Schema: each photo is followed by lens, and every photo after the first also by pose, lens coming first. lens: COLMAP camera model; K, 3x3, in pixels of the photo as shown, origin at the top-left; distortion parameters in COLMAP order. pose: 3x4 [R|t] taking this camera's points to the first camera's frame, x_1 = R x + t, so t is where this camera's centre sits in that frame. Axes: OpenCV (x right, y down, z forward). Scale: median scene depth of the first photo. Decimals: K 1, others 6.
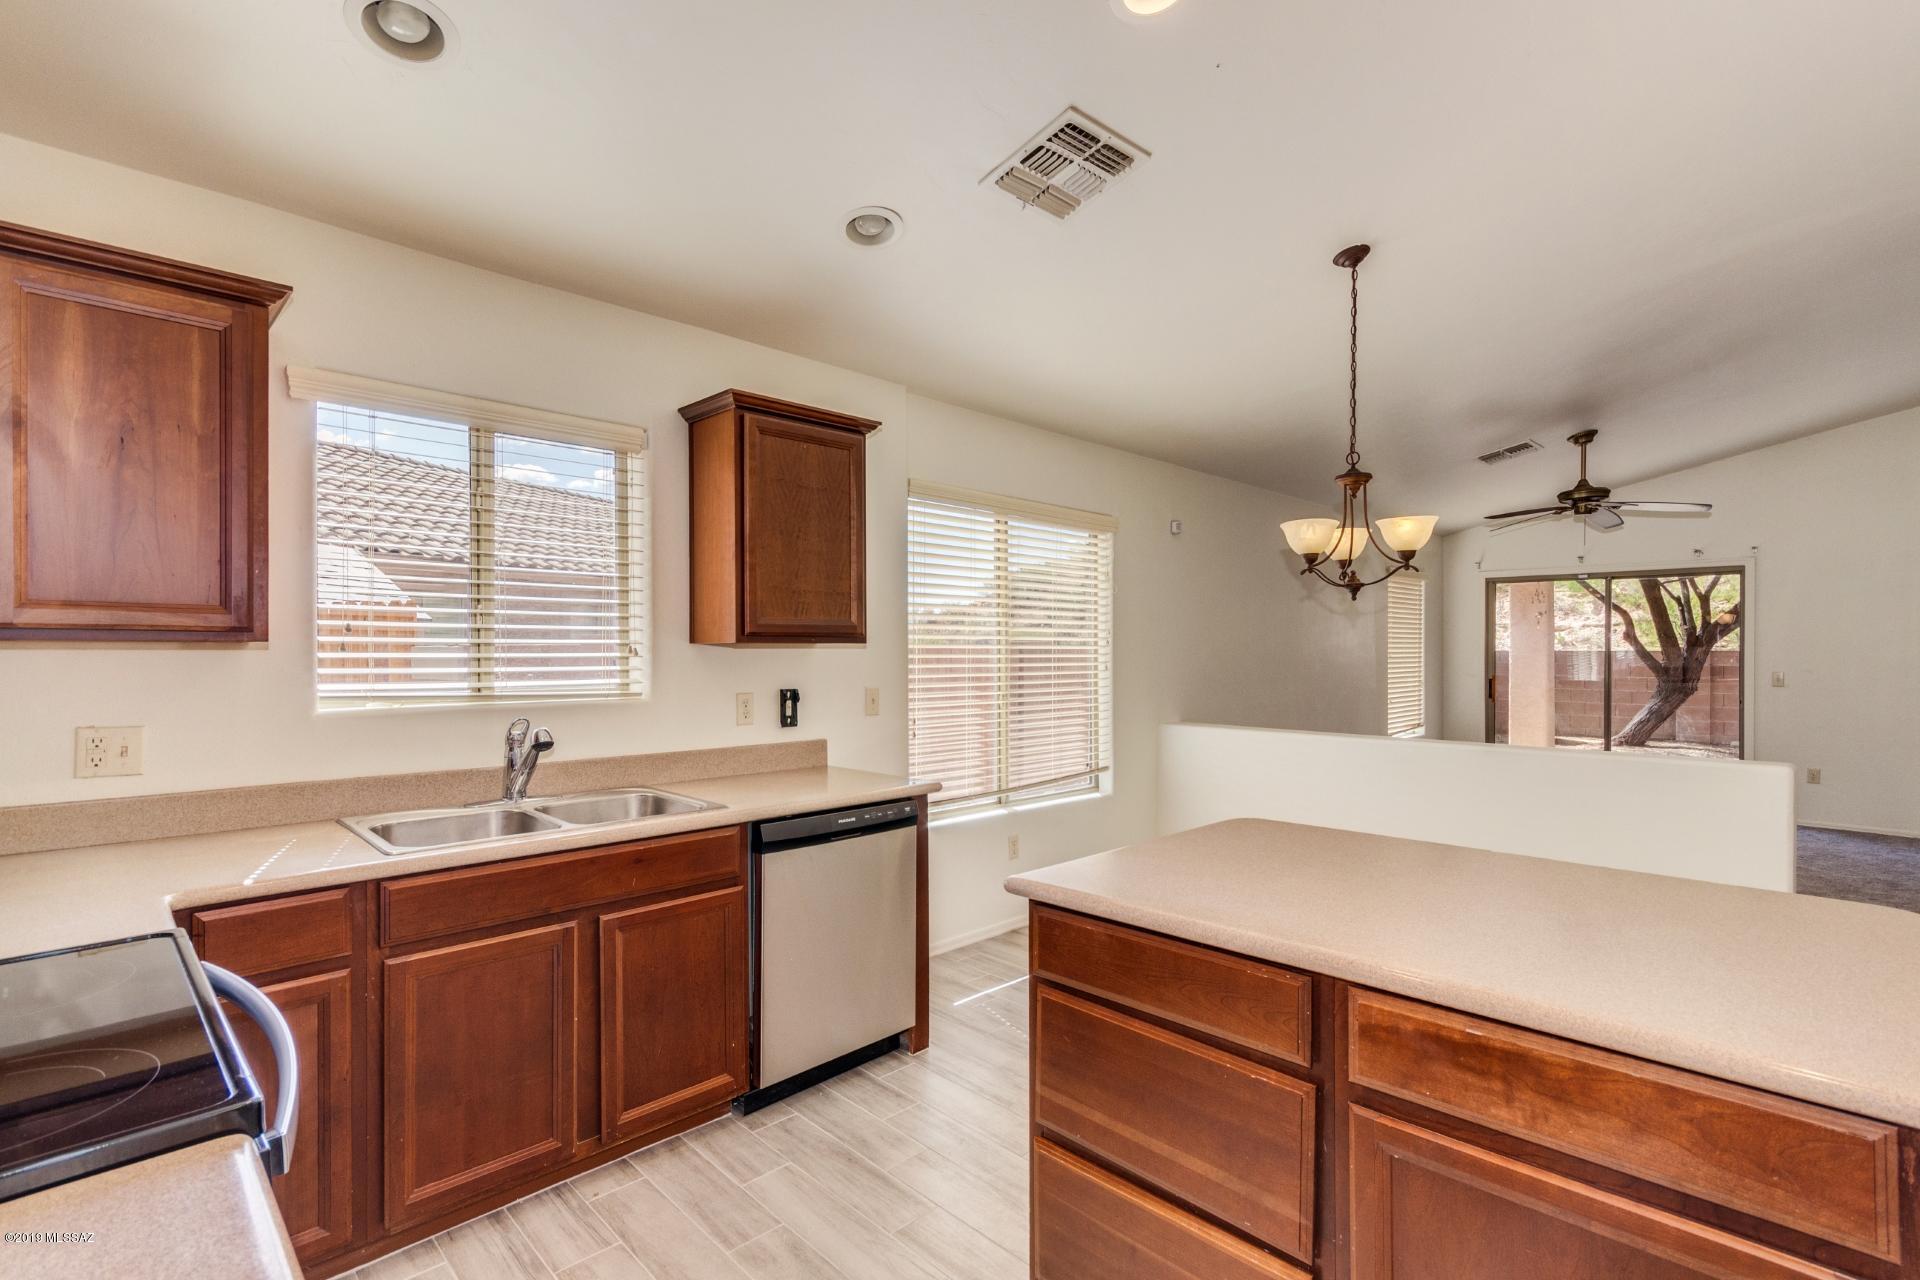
lens RADIAL K [[912.1, 0, 959.2], [0, 912.1, 651.3], [0, 0, 1]] dist [0.005196, 0.001383]
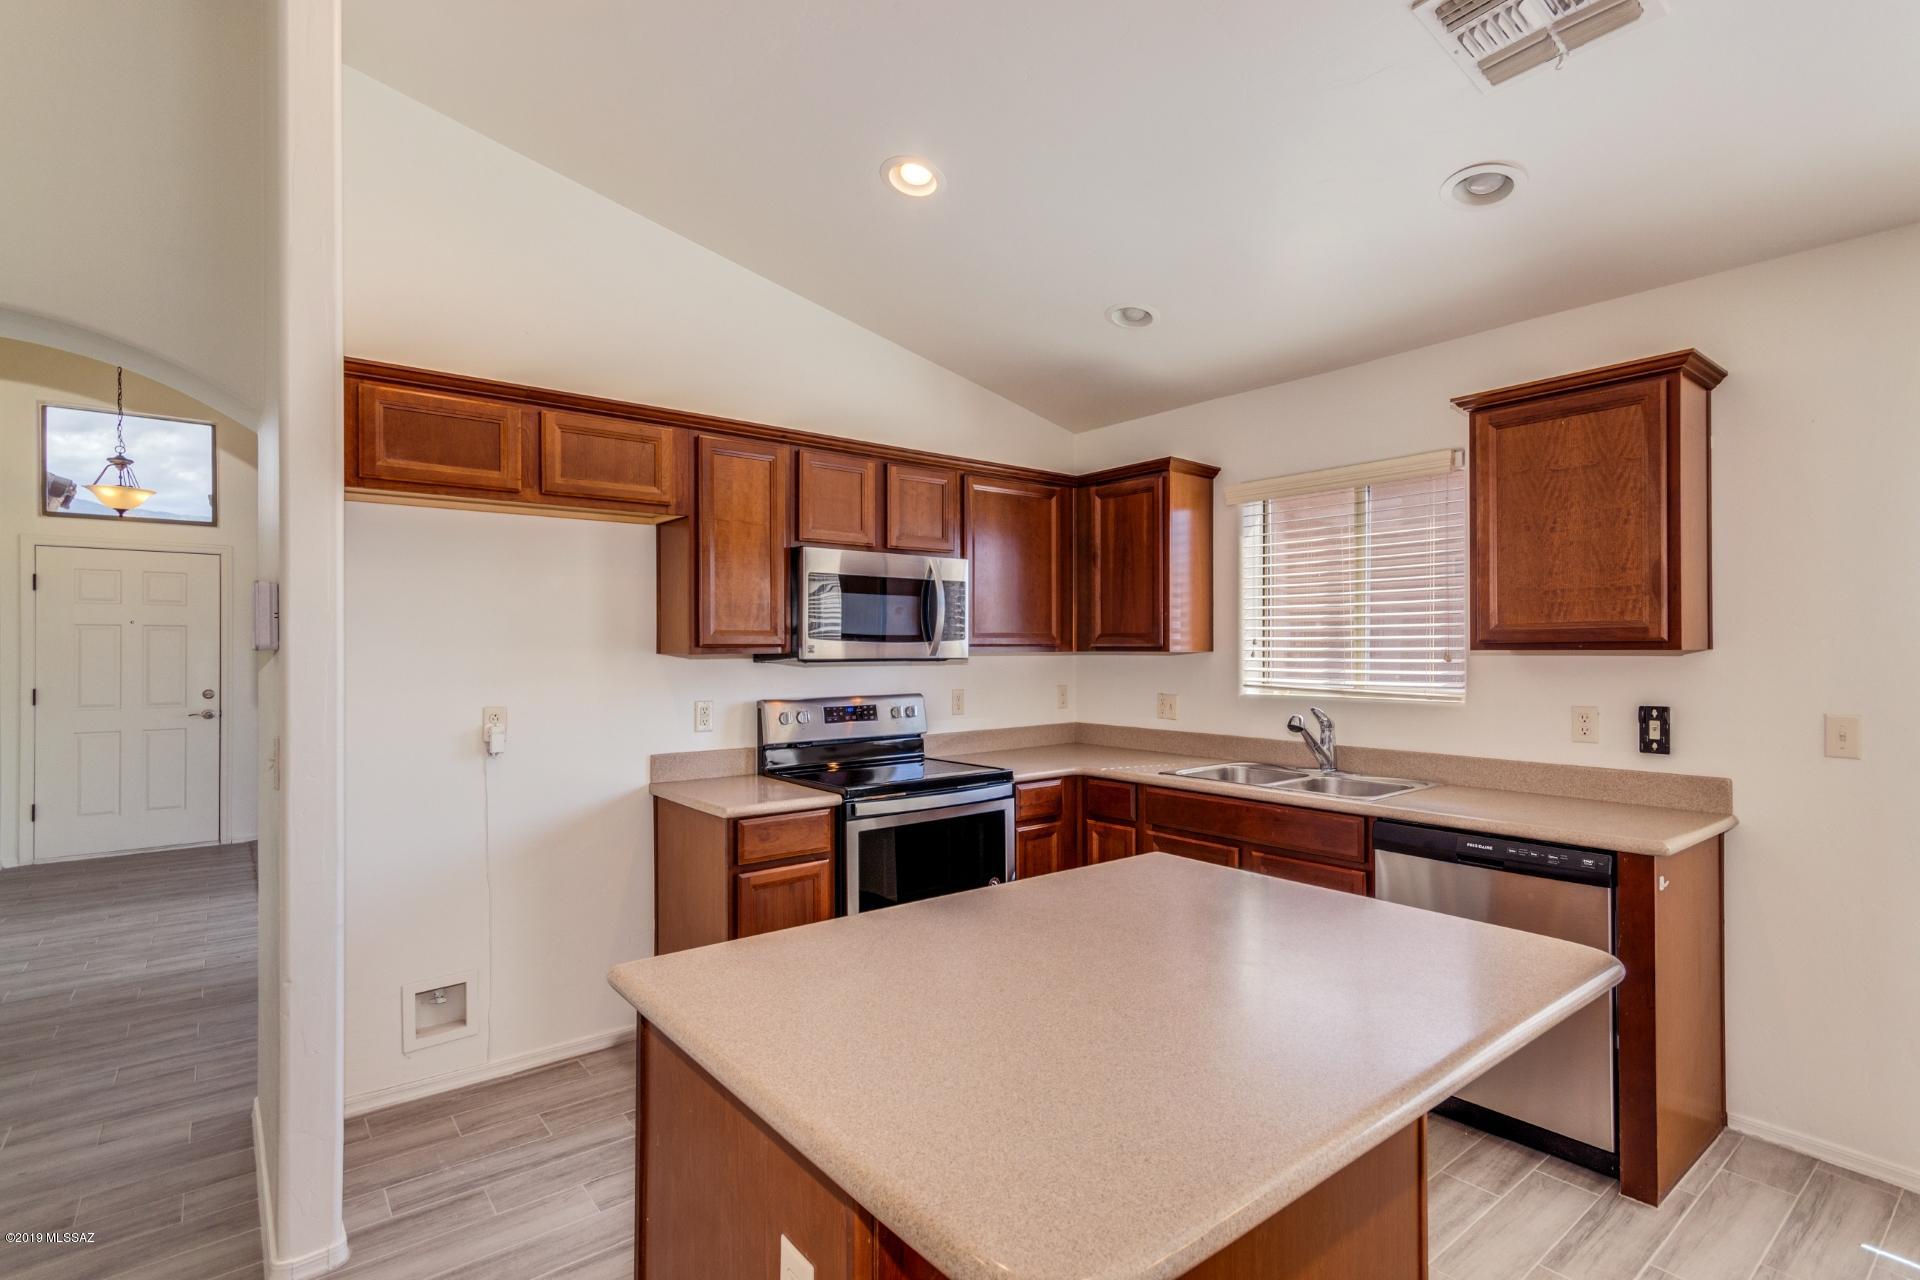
lens RADIAL K [[912.1, 0, 959.2], [0, 912.1, 651.3], [0, 0, 1]] dist [0.005196, 0.001383]
pose [[-0.109993, 0.004538, -0.993922, 0.715521], [0.000292, 0.999990, 0.004533, -0.011717], [0.993932, 0.000209, -0.109994, 0.502903]]
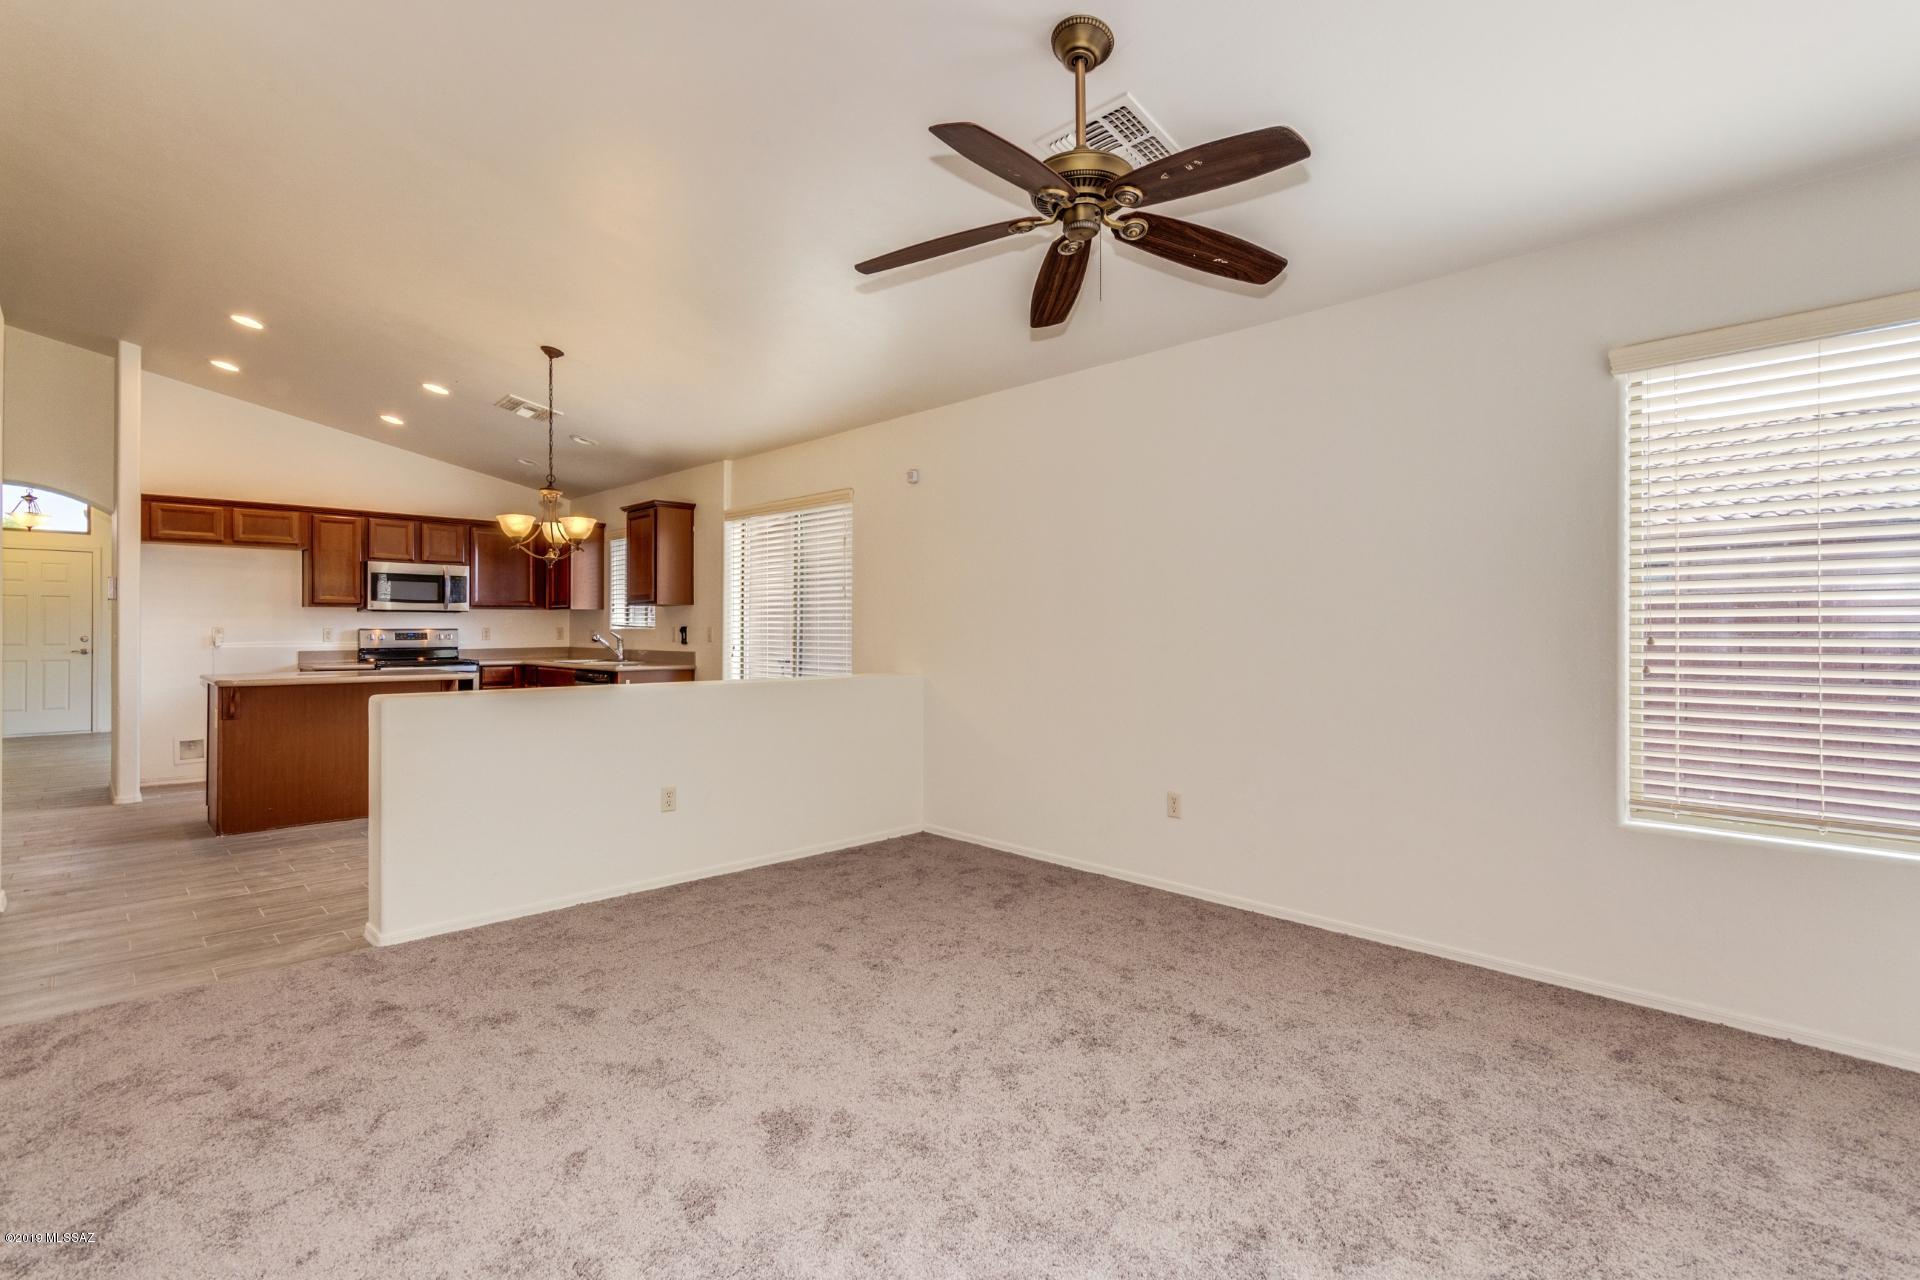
lens RADIAL K [[890.9, 0, 964.5], [0, 890.9, 636.9], [0, 0, 1]] dist [-0.000521, 0.000017]
pose [[-0.010737, 0.006087, -0.999924, 1.985691], [-0.003584, 0.999975, 0.006126, 0.052057], [0.999936, 0.003650, -0.010714, 1.762033]]
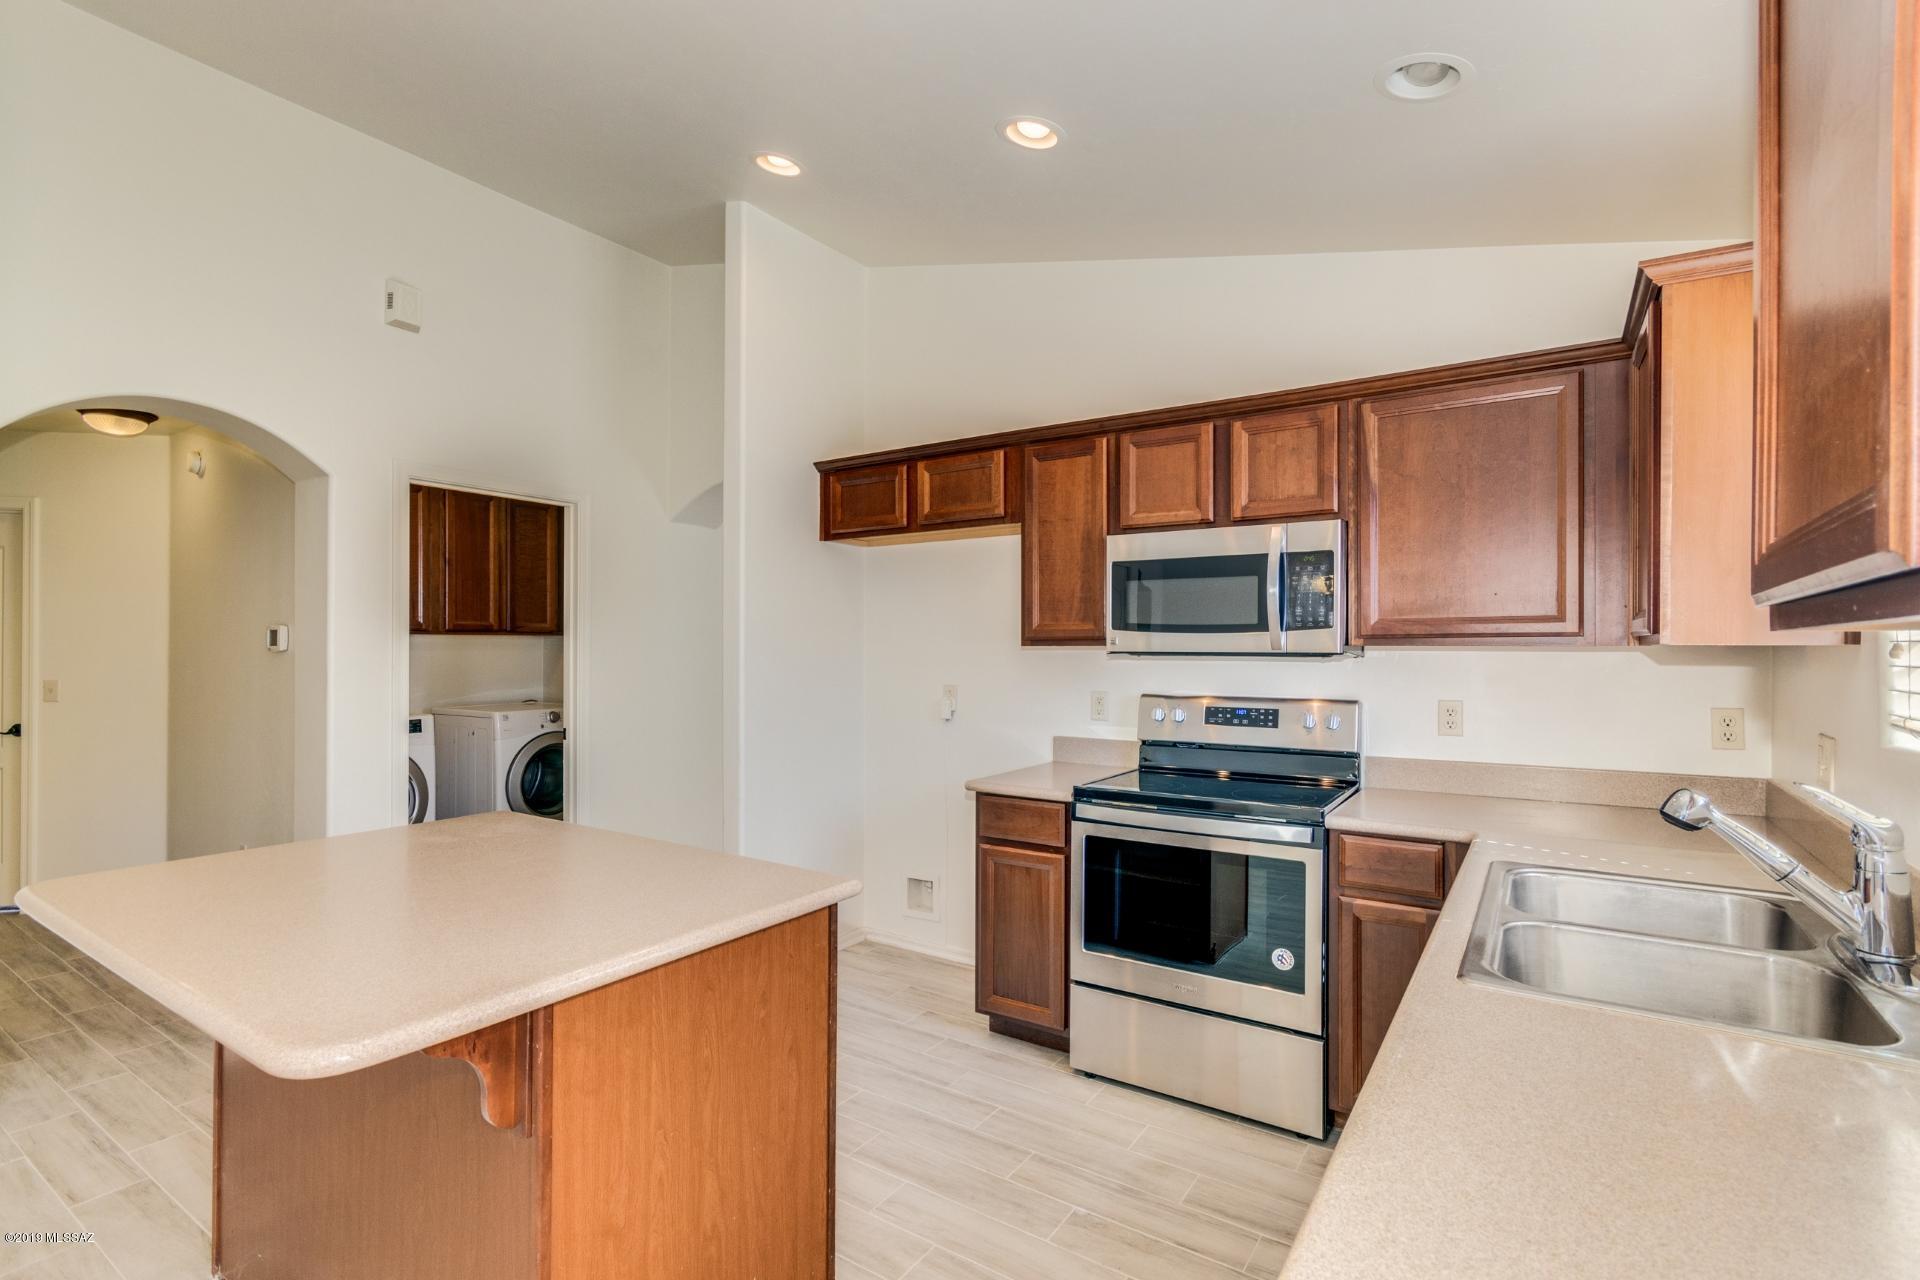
lens RADIAL K [[912.1, 0, 959.2], [0, 912.1, 651.3], [0, 0, 1]] dist [0.005196, 0.001383]
pose [[-0.981044, 0.002597, -0.193766, 0.084120], [0.000746, 0.999953, 0.009623, -0.008339], [0.193782, 0.009296, -0.981001, 1.143613]]
